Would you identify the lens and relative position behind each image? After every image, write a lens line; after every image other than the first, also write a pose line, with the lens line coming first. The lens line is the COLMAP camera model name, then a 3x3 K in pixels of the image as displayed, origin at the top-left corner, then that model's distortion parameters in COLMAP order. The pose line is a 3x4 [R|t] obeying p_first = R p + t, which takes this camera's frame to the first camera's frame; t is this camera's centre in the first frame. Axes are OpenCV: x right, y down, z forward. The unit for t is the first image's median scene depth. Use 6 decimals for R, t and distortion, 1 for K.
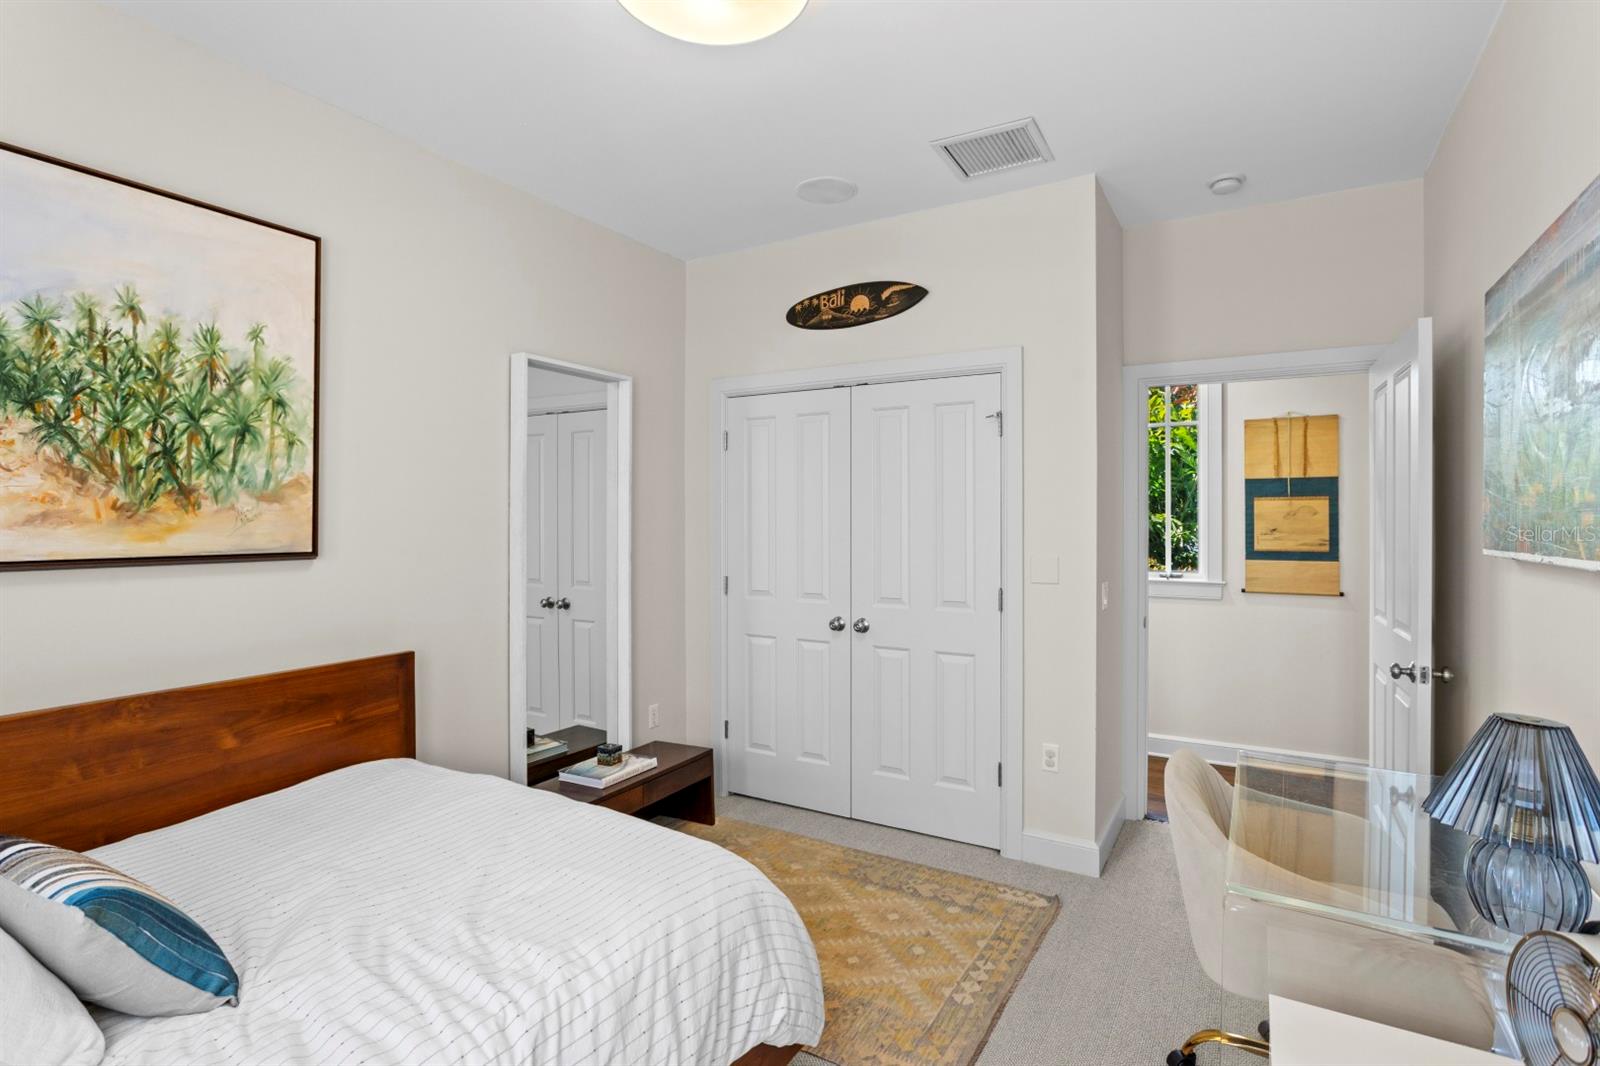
lens RADIAL K [[803.6, 0, 798.5], [0, 803.6, 526.3], [0, 0, 1]] dist [-0.019822, 0.009170]
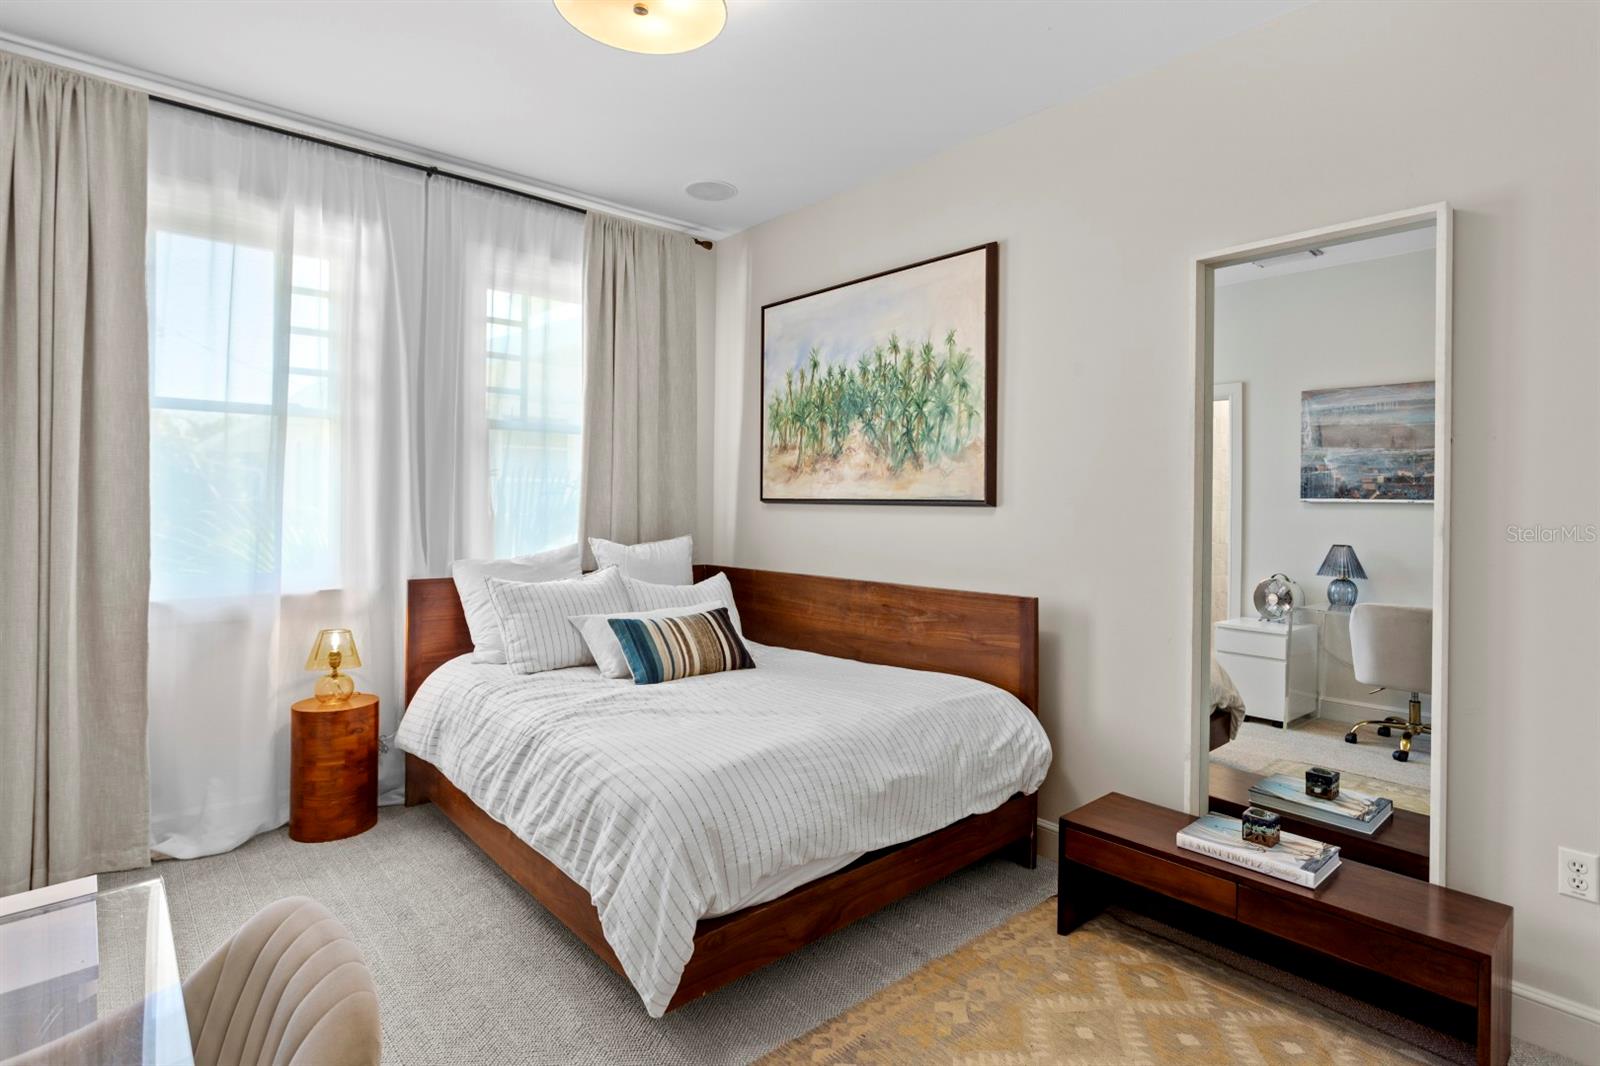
lens RADIAL K [[803.6, 0, 784.7], [0, 803.6, 499.7], [0, 0, 1]] dist [-0.019822, 0.009170]
pose [[-0.326205, -0.005417, -0.945284, 0.748389], [-0.018096, 0.999836, 0.000515, 0.040979], [0.945126, 0.017274, -0.326249, 1.258732]]
